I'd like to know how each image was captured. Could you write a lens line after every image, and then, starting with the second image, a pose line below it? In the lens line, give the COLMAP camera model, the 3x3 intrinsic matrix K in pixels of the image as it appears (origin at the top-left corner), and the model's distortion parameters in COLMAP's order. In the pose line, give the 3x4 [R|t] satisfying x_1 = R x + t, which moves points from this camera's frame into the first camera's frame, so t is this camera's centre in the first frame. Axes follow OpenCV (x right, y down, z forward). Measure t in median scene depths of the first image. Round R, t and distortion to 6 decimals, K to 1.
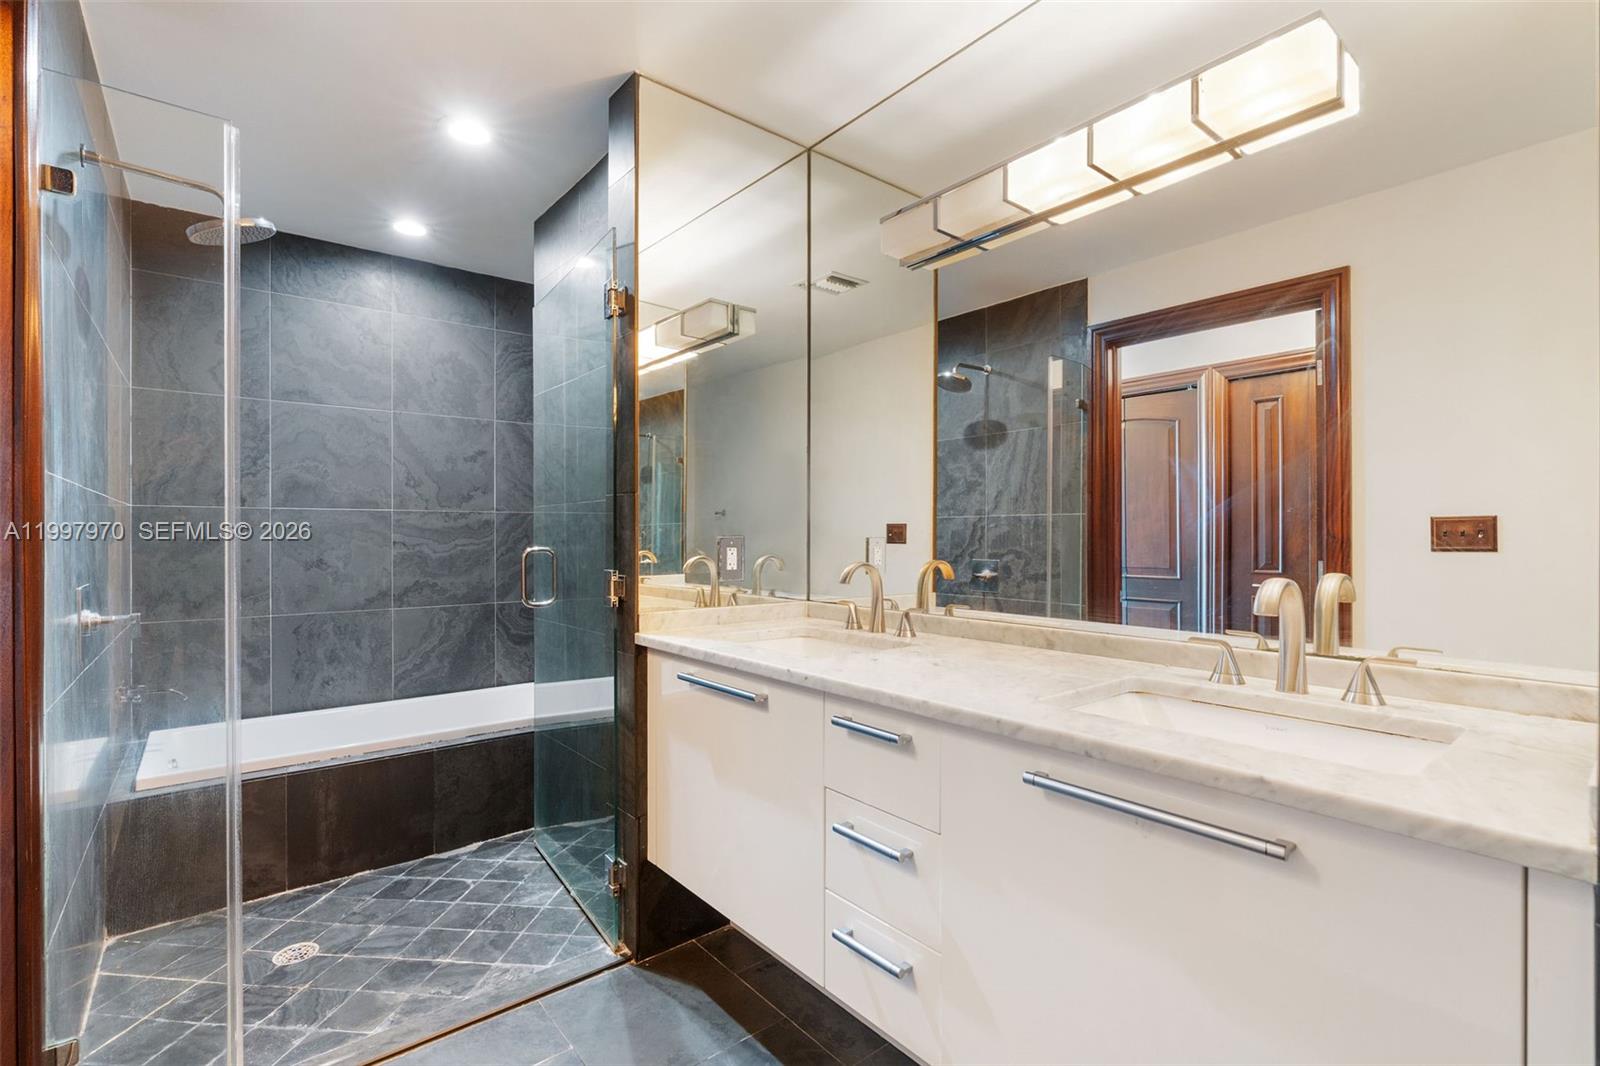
lens RADIAL K [[725.2, 0, 798.5], [0, 725.2, 540.7], [0, 0, 1]] dist [-0.011526, 0.004202]
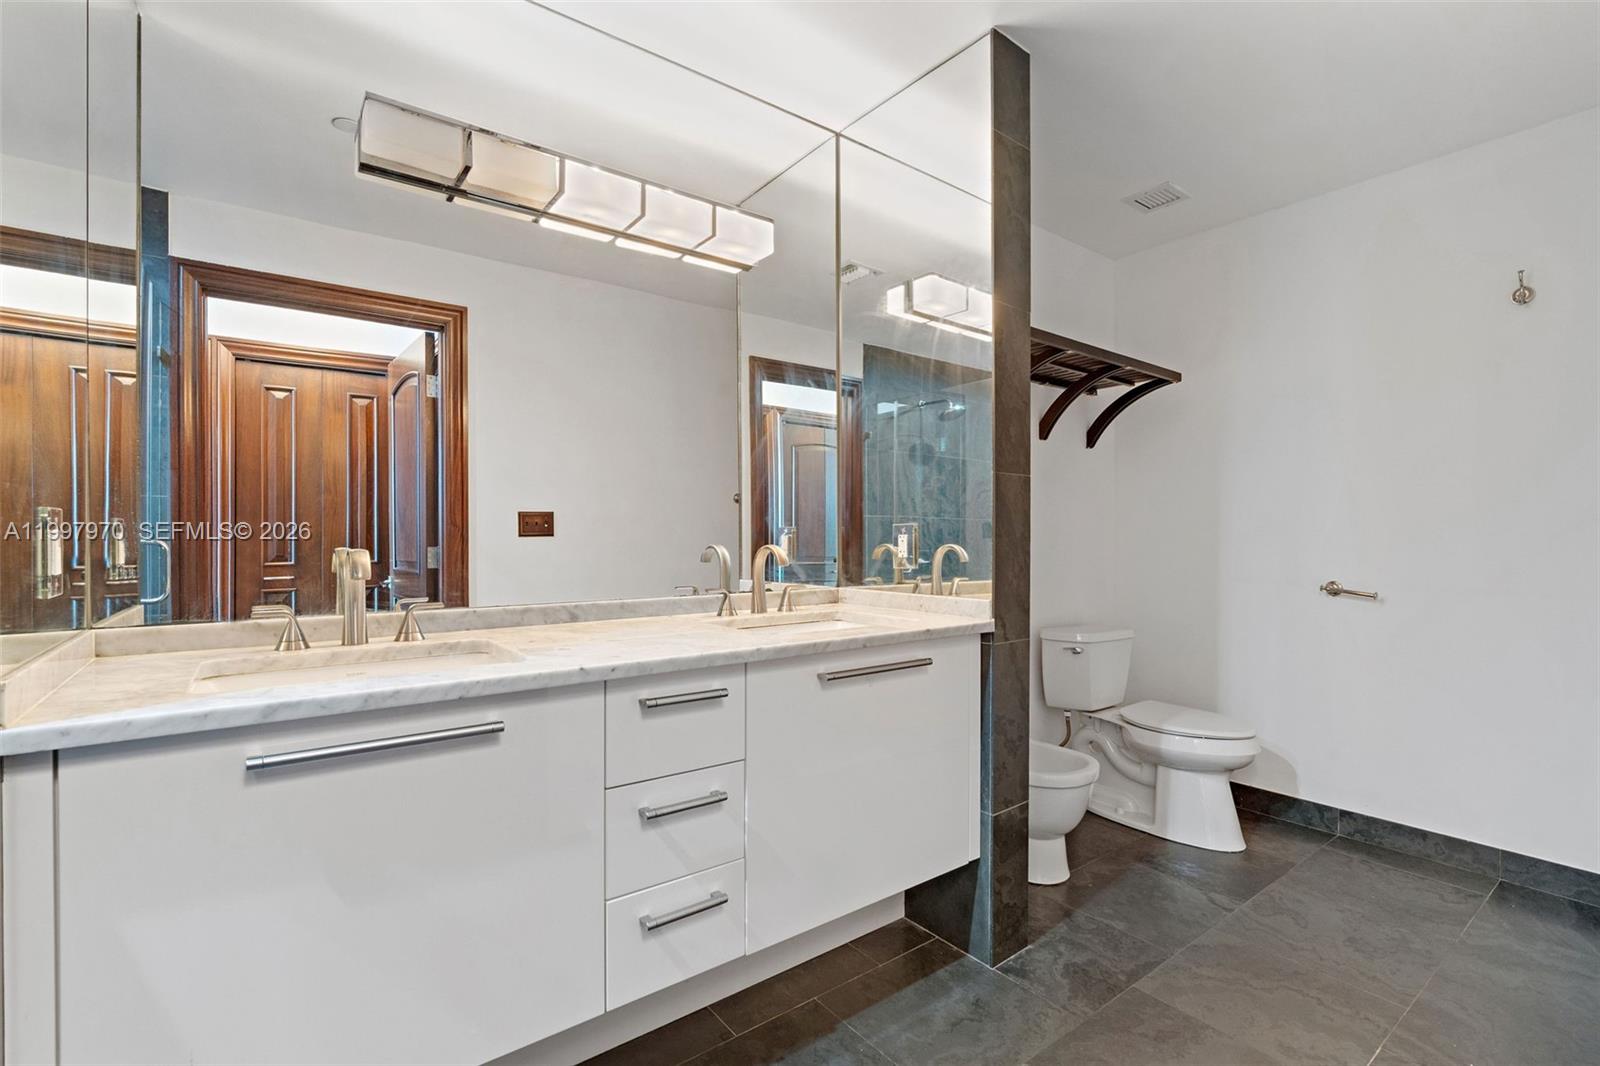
lens RADIAL K [[725.2, 0, 798.5], [0, 725.2, 540.7], [0, 0, 1]] dist [-0.011526, 0.004202]
pose [[0.038821, -0.009728, 0.999199, -0.725134], [0.006152, 0.999936, 0.009496, 0.018608], [-0.999227, 0.005779, 0.038878, 0.610306]]
